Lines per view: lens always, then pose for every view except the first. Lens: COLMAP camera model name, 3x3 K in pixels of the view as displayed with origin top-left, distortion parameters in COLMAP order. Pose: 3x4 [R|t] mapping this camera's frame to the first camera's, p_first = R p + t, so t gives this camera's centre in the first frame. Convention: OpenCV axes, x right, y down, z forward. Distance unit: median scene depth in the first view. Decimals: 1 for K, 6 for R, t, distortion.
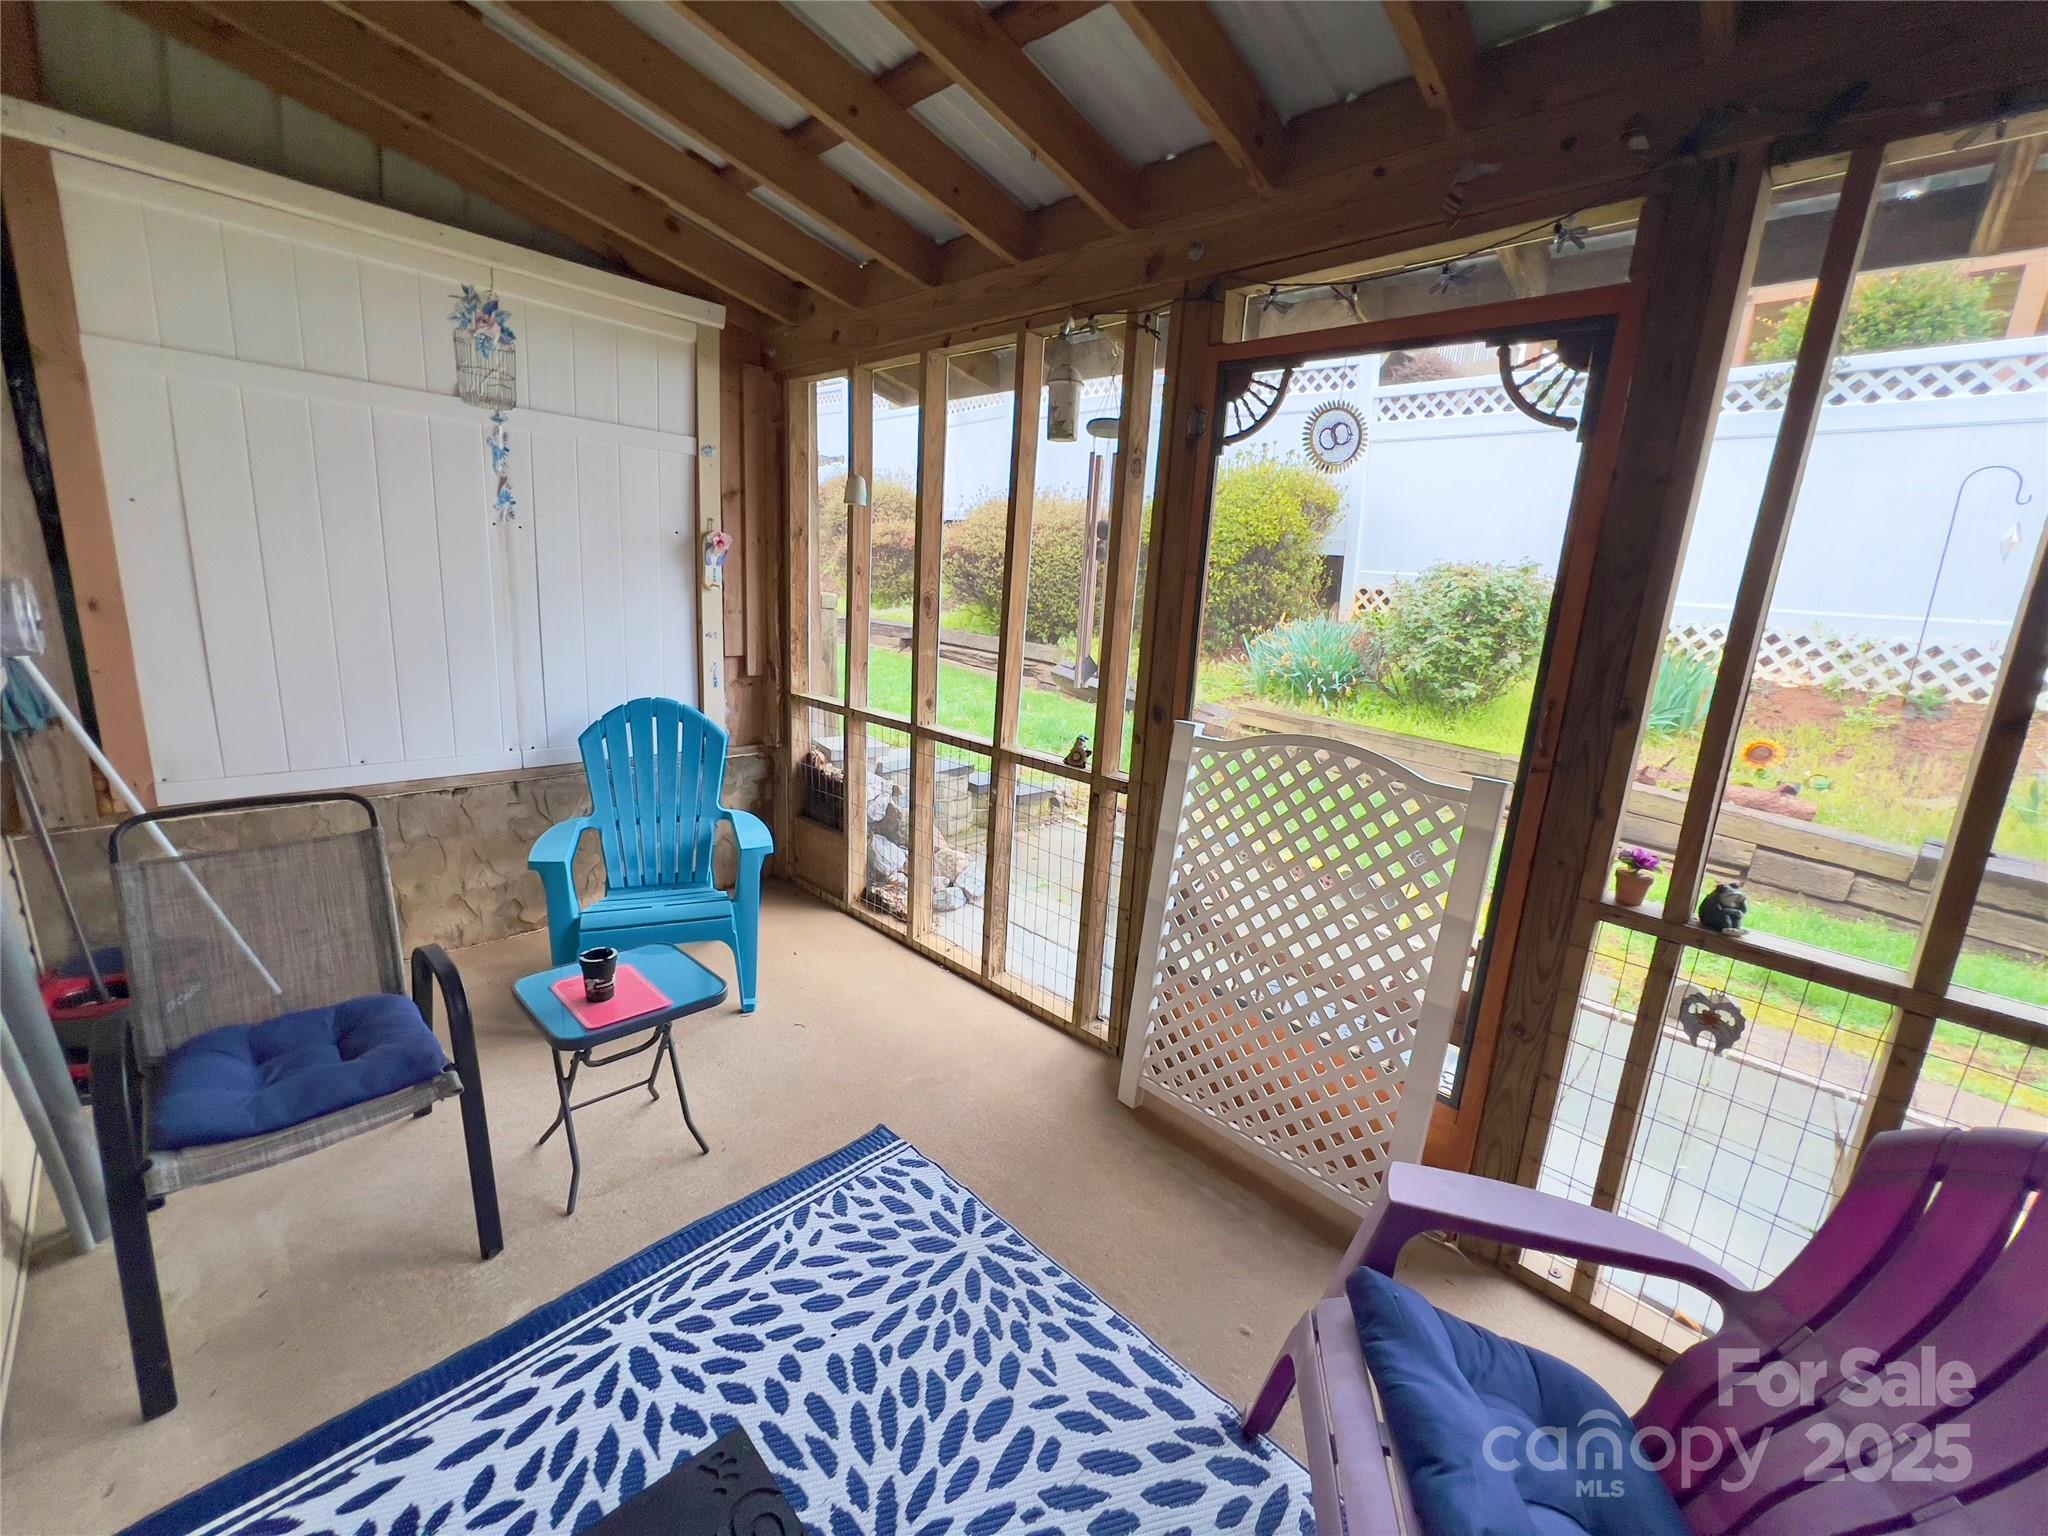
lens RADIAL K [[831.3, 0, 1019.0], [0, 831.3, 762.4], [0, 0, 1]] dist [-0.003730, 0.000869]
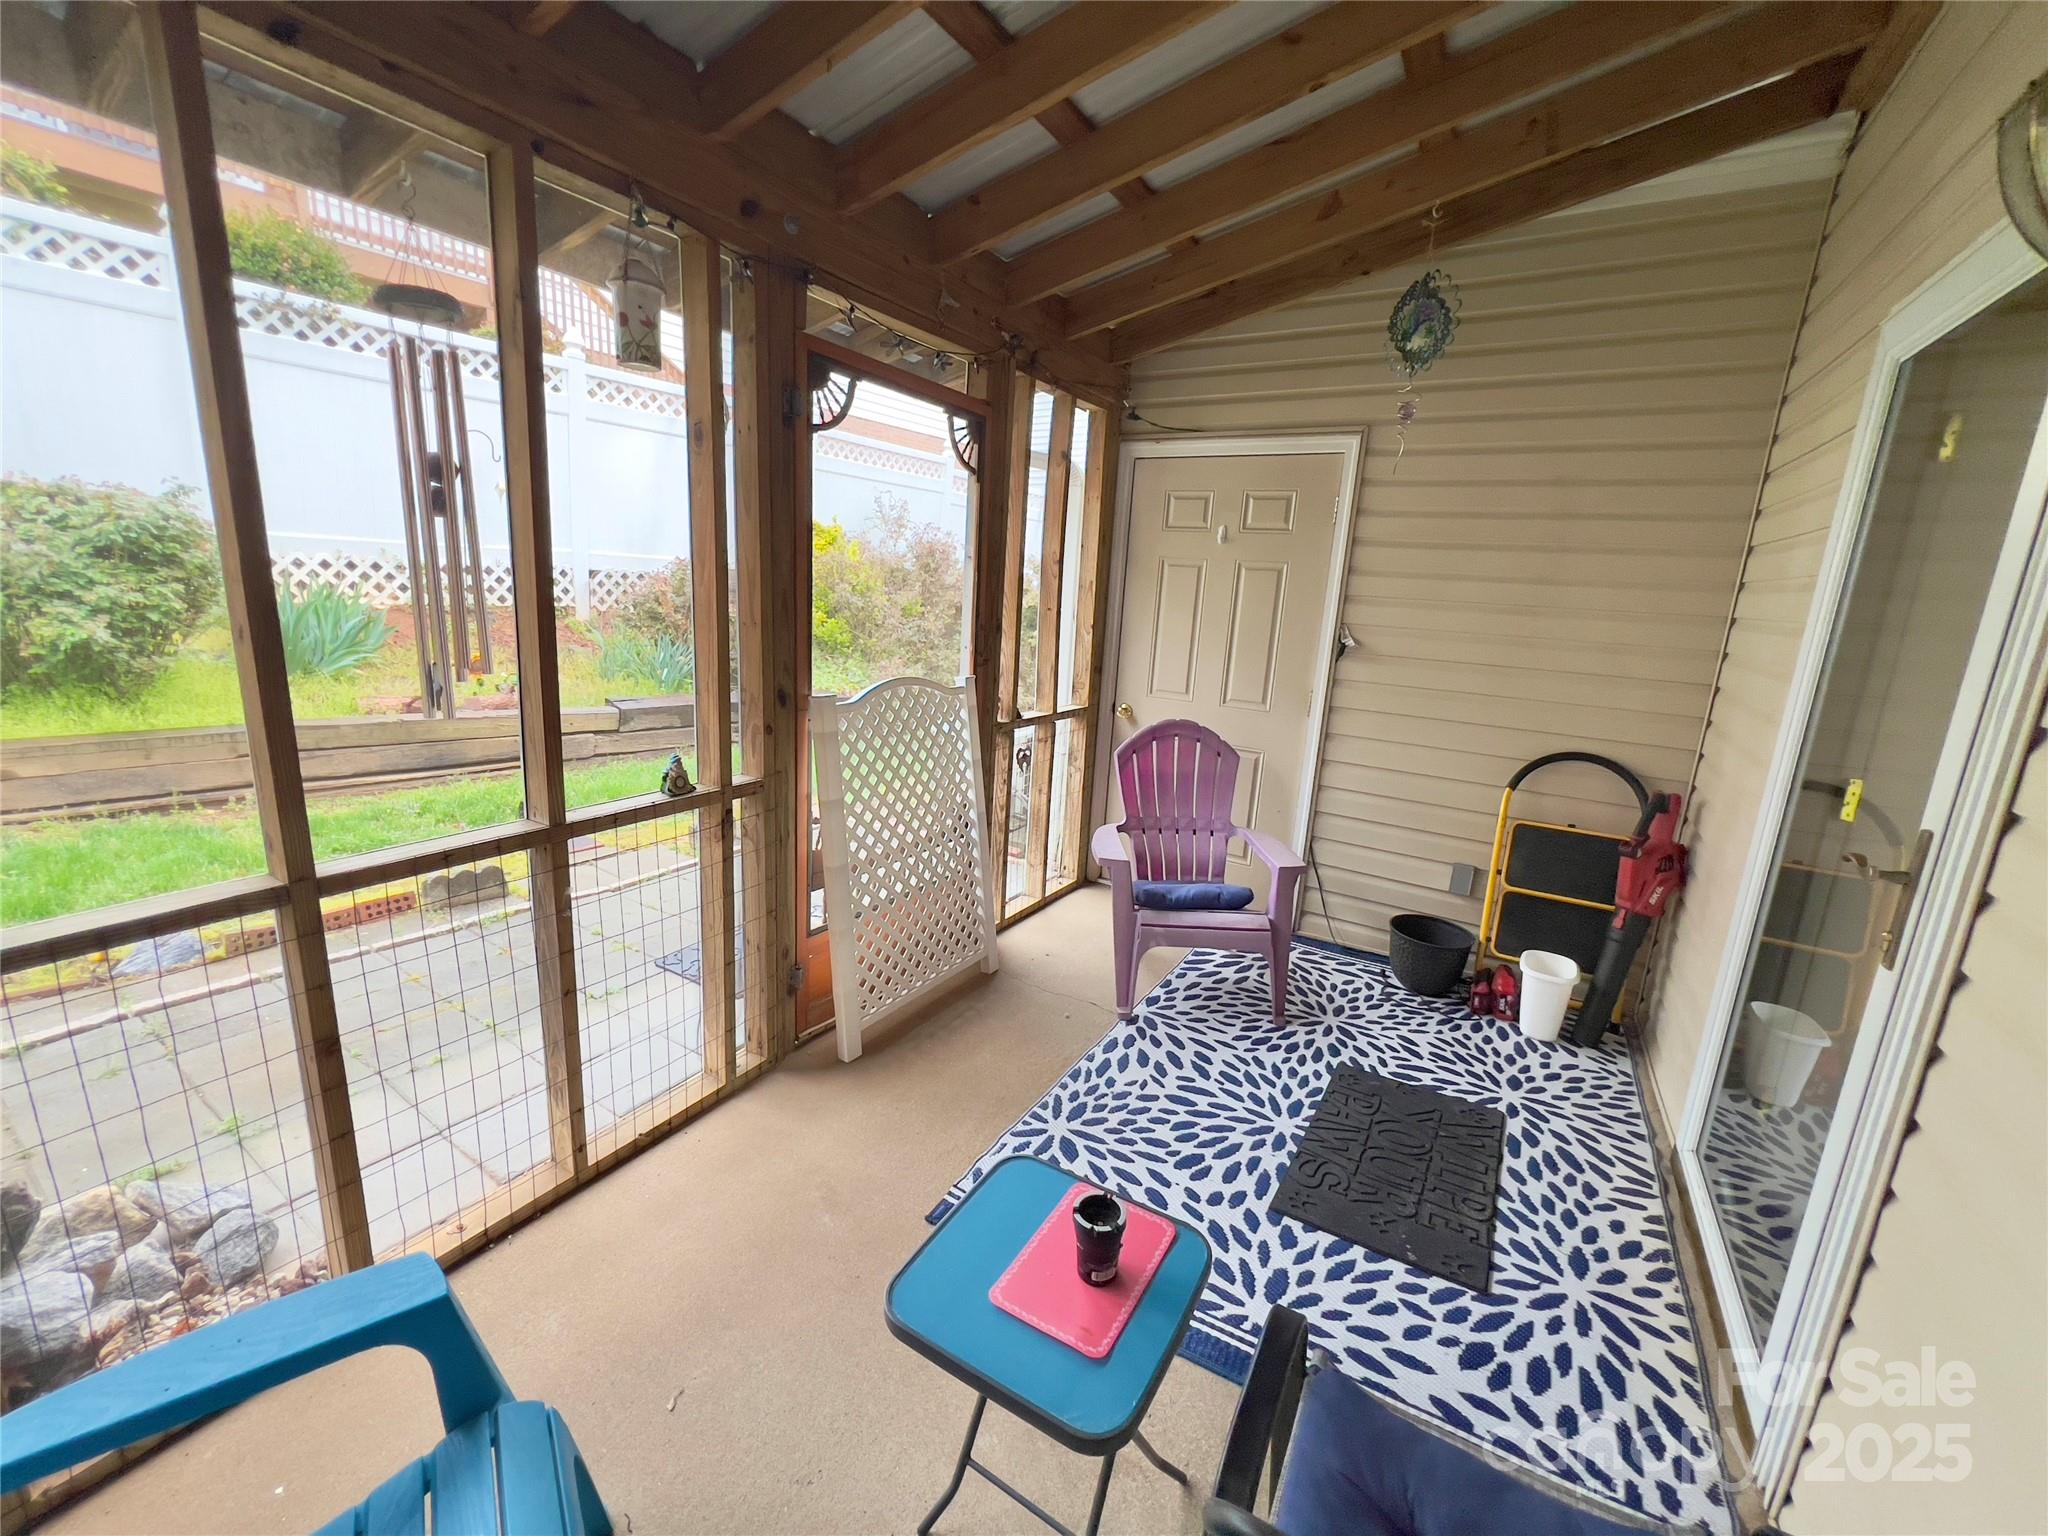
lens RADIAL K [[831.3, 0, 1019.6], [0, 831.3, 768.0], [0, 0, 1]] dist [-0.003730, 0.000869]
pose [[-0.223780, -0.281432, 0.933123, -1.239796], [0.158274, 0.934201, 0.319714, -0.374350], [-0.961703, 0.219235, -0.164512, 1.365507]]
